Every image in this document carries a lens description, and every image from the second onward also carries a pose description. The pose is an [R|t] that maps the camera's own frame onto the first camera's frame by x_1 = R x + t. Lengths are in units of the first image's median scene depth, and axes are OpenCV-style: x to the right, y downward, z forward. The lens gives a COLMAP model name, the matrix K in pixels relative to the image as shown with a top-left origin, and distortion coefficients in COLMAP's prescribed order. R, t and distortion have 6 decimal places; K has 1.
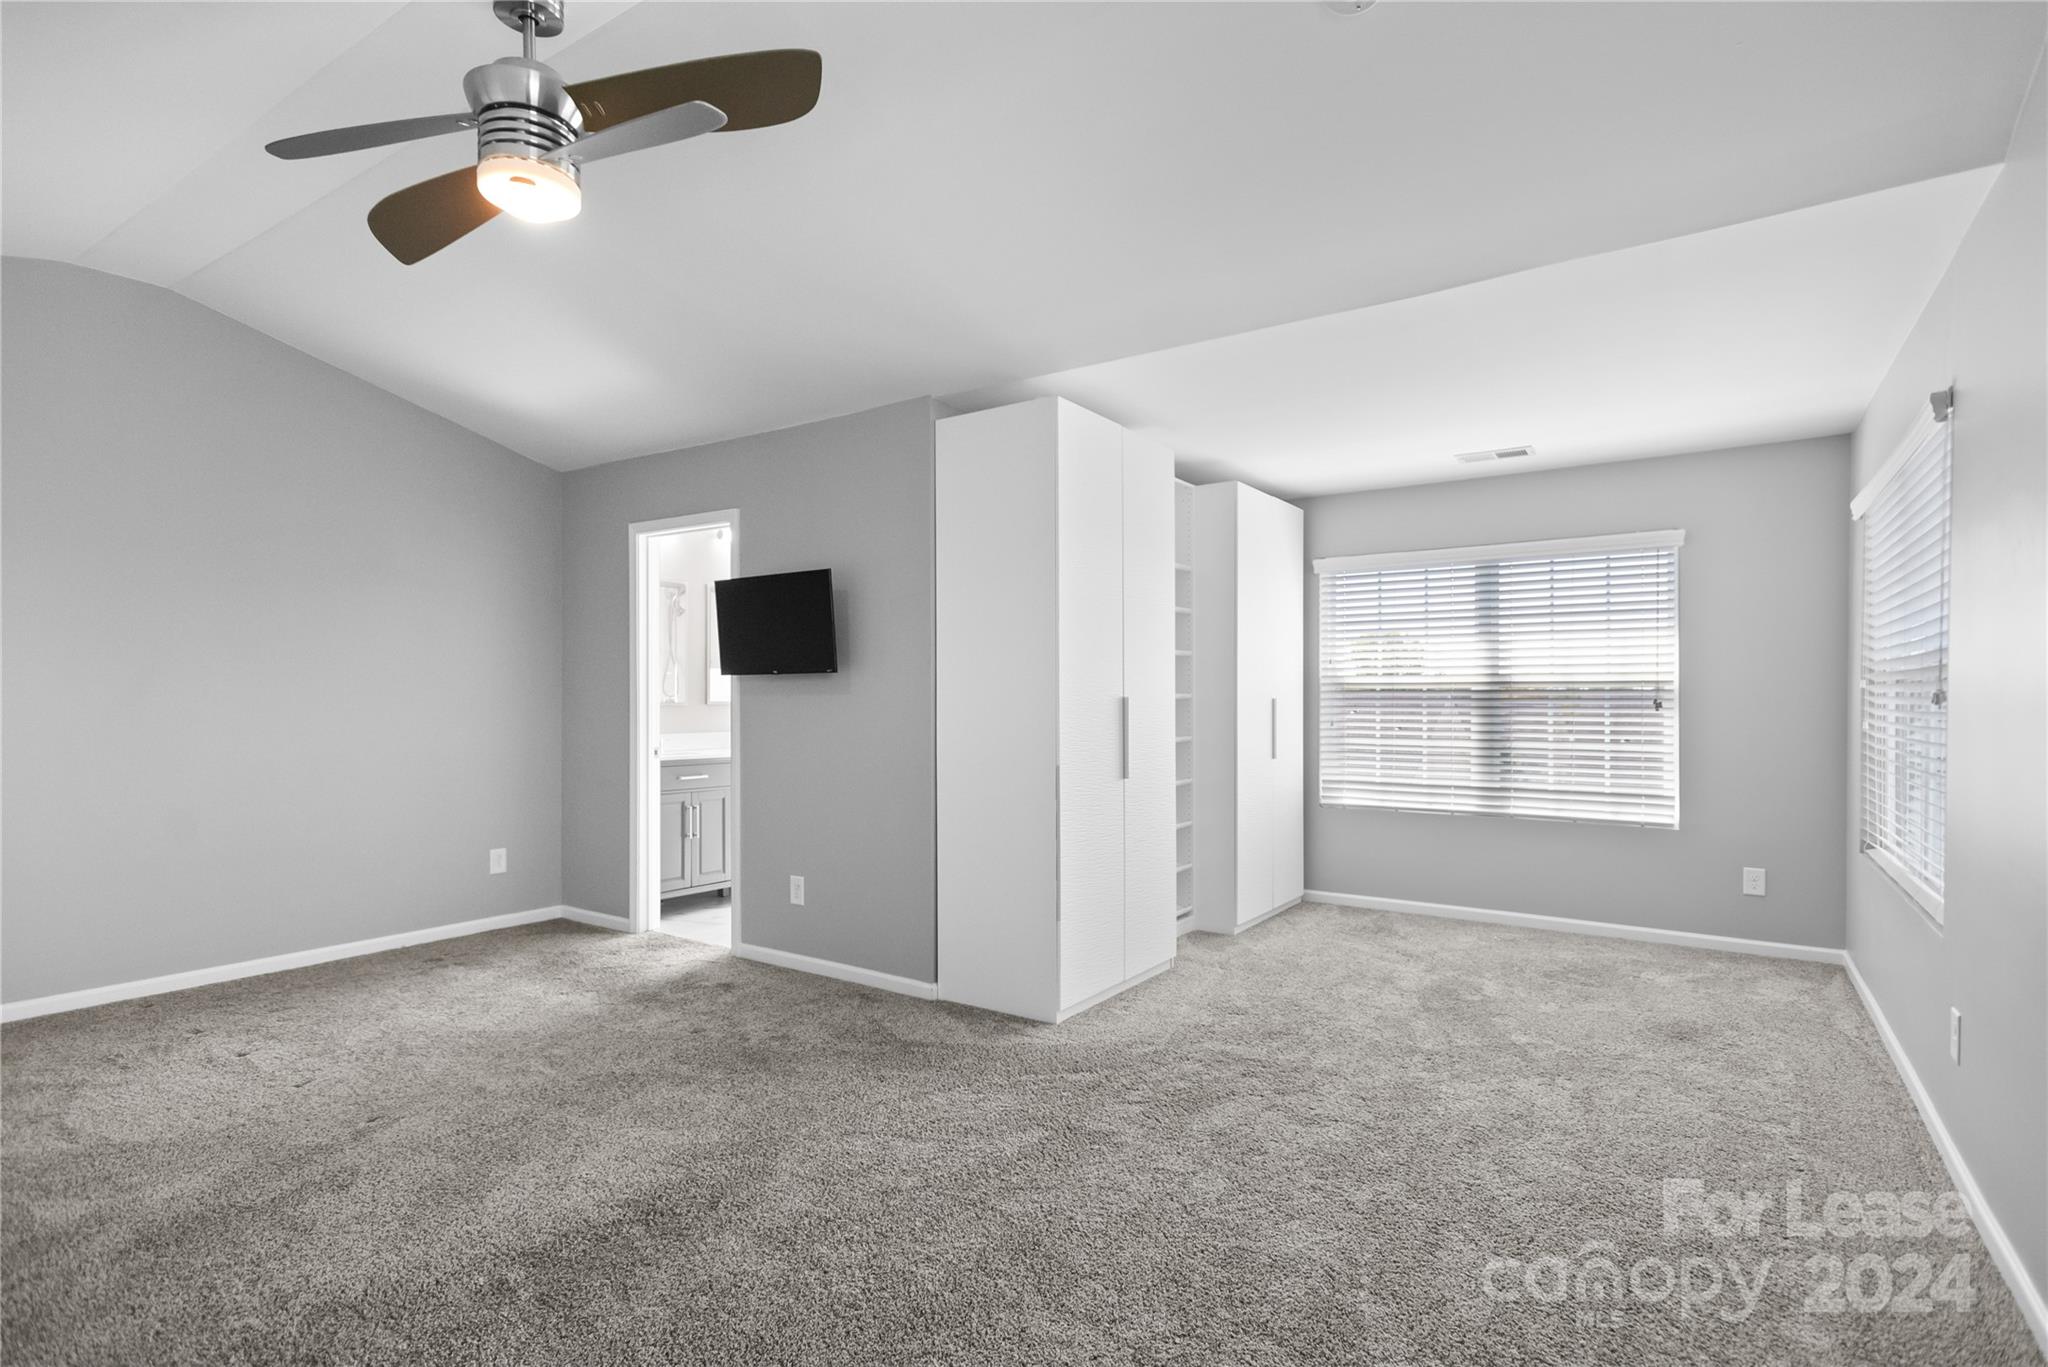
lens RADIAL K [[968.5, 0, 1030.5], [0, 968.5, 688.7], [0, 0, 1]] dist [0.025298, -0.010915]
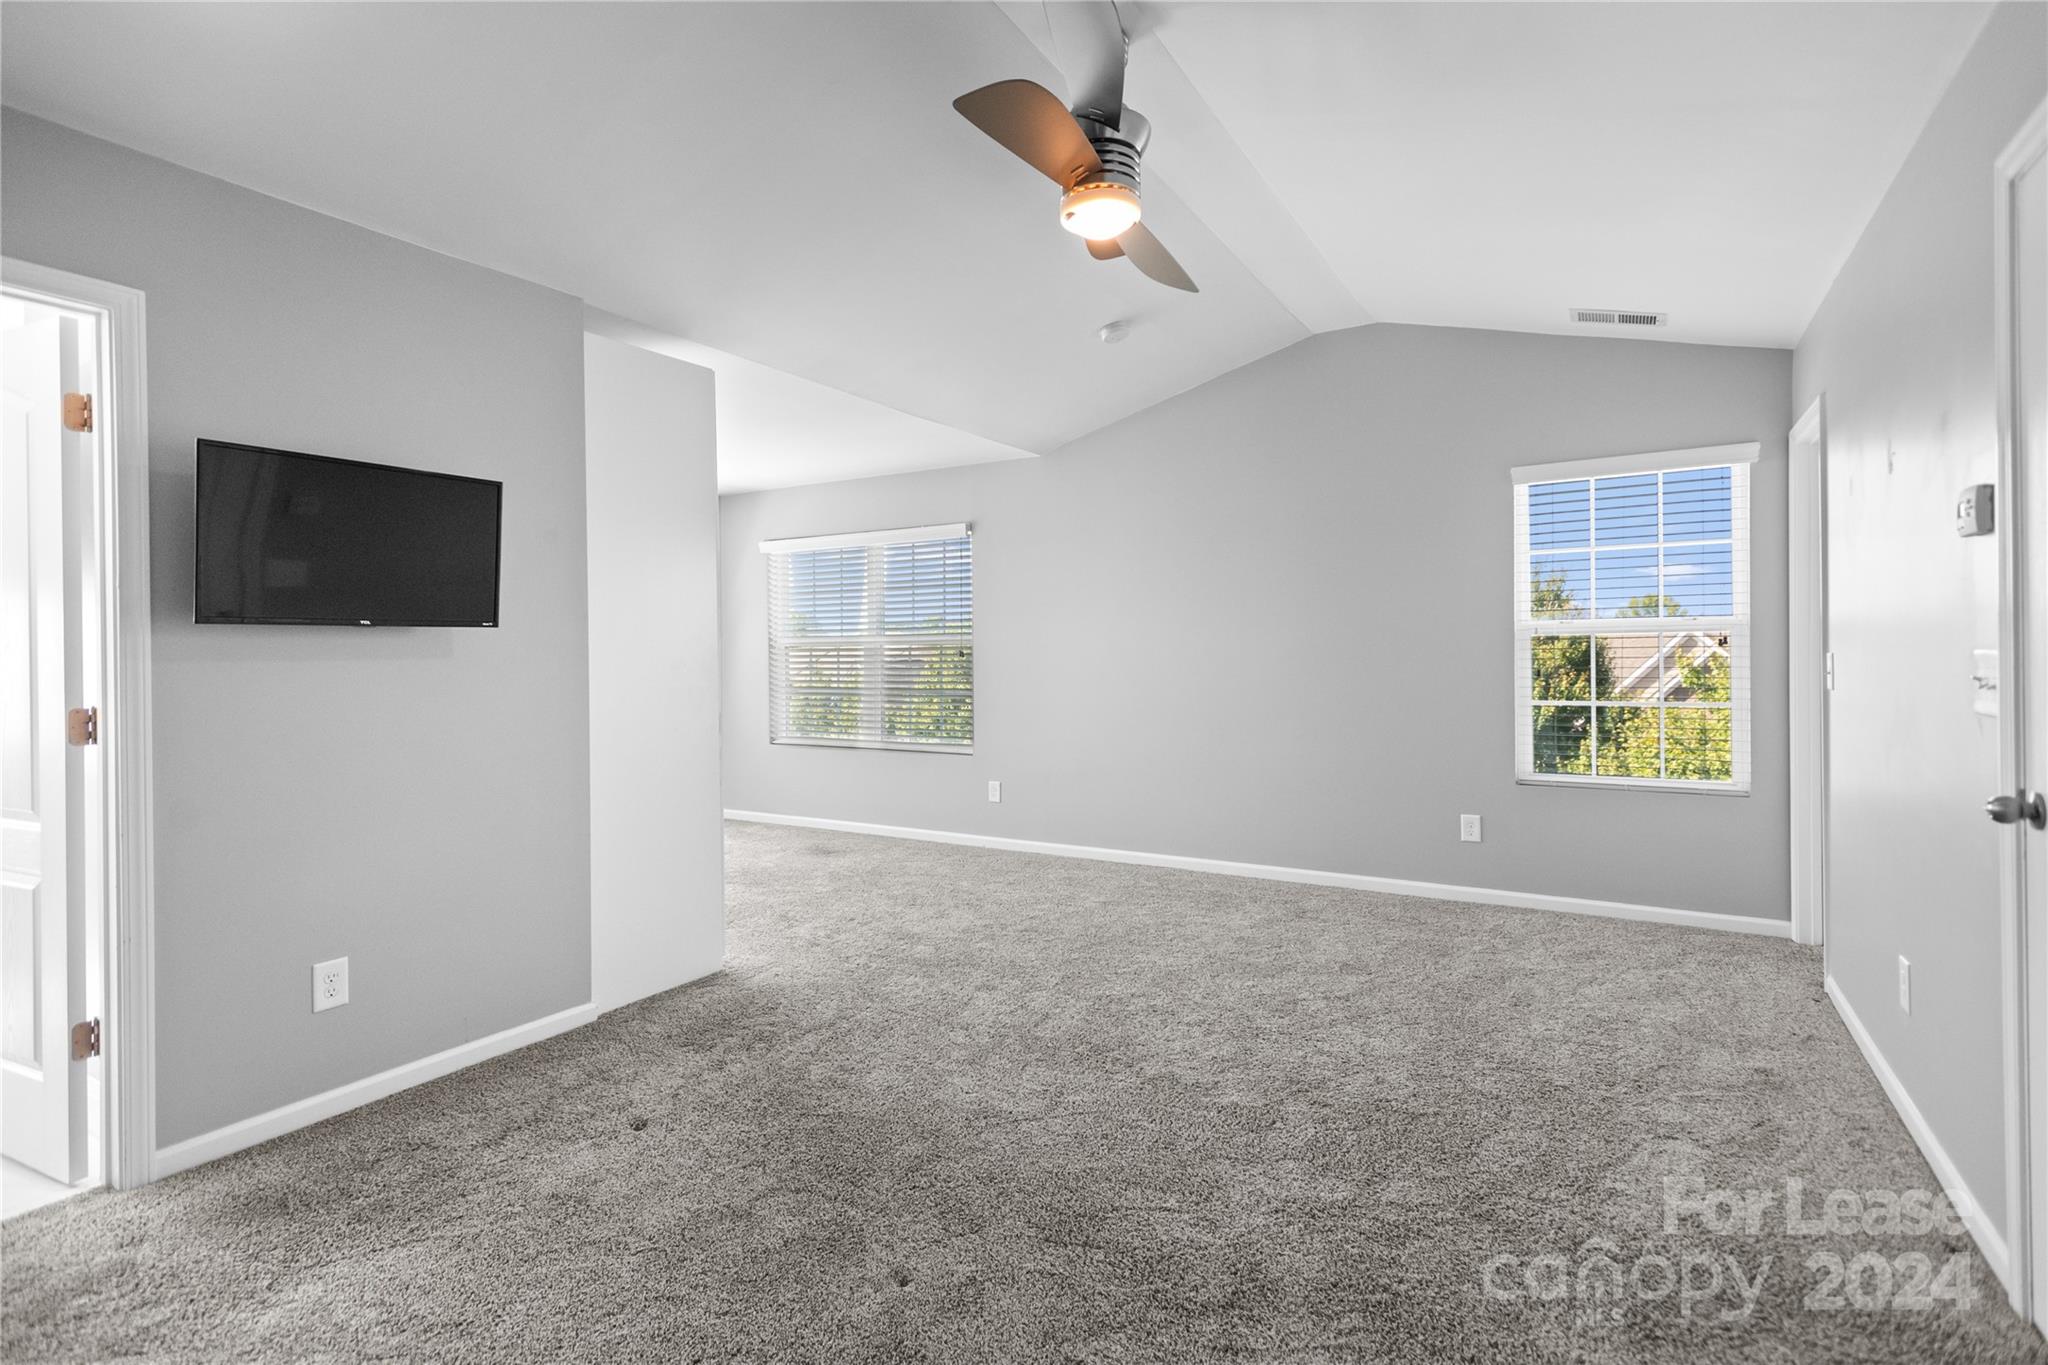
lens RADIAL K [[996.1, 0, 1020.7], [0, 996.1, 672.7], [0, 0, 1]] dist [0.022214, -0.008996]
pose [[-0.049084, -0.008872, 0.998755, -0.753447], [0.010831, 0.999897, 0.009415, 0.011497], [-0.998736, 0.011280, -0.048983, 0.512809]]
